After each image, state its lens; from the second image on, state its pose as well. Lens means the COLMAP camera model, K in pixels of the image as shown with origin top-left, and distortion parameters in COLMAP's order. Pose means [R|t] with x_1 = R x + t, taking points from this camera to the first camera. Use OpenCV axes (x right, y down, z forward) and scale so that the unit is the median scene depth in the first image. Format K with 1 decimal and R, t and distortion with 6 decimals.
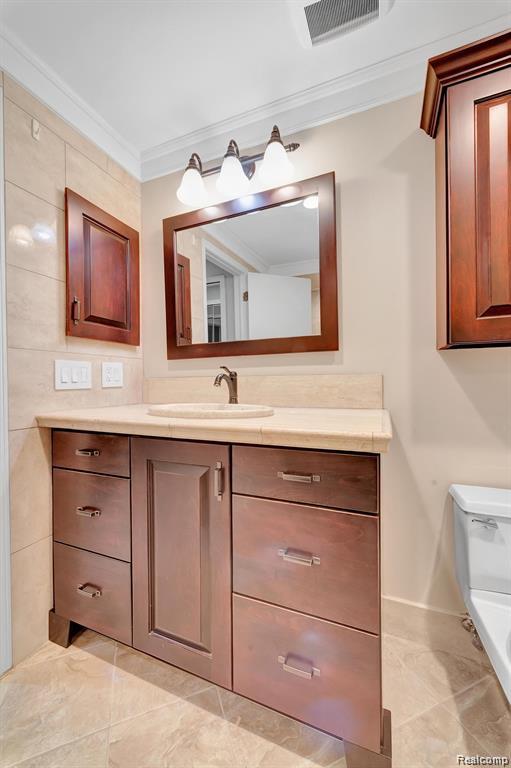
lens RADIAL K [[300.6, 0, 256.6], [0, 300.6, 382.9], [0, 0, 1]] dist [0.008438, 0.000361]
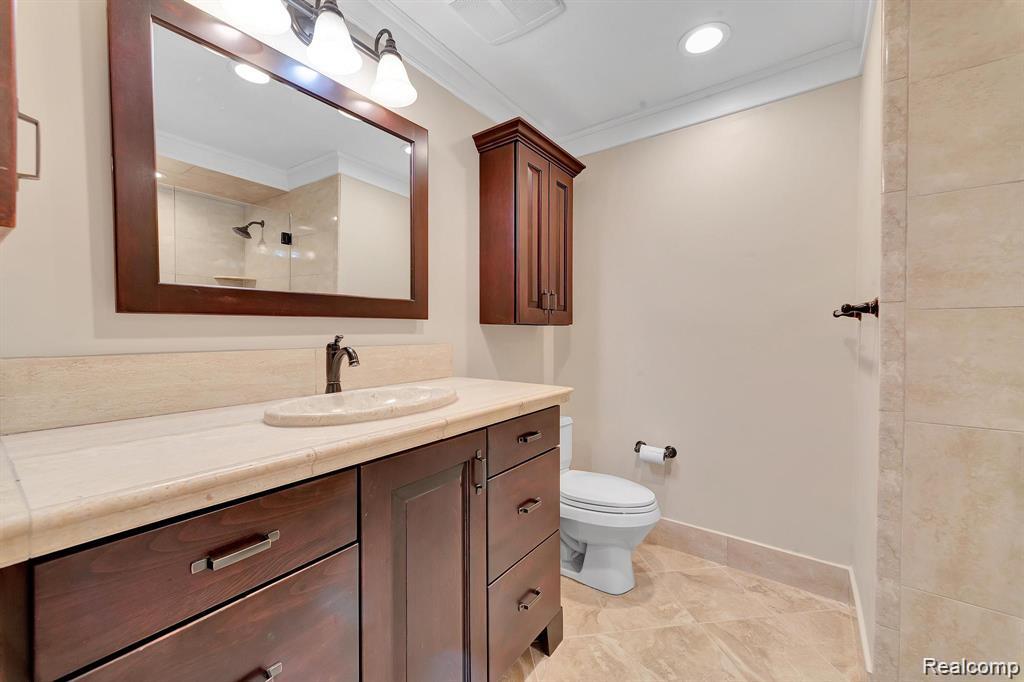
lens RADIAL K [[396.3, 0, 517.2], [0, 396.3, 337.1], [0, 0, 1]] dist [0.007145, -0.000132]
pose [[0.232756, 0.000246, 0.972535, -0.837156], [0.014381, 0.999890, -0.003695, -0.041680], [-0.972429, 0.014846, 0.232727, 0.422988]]
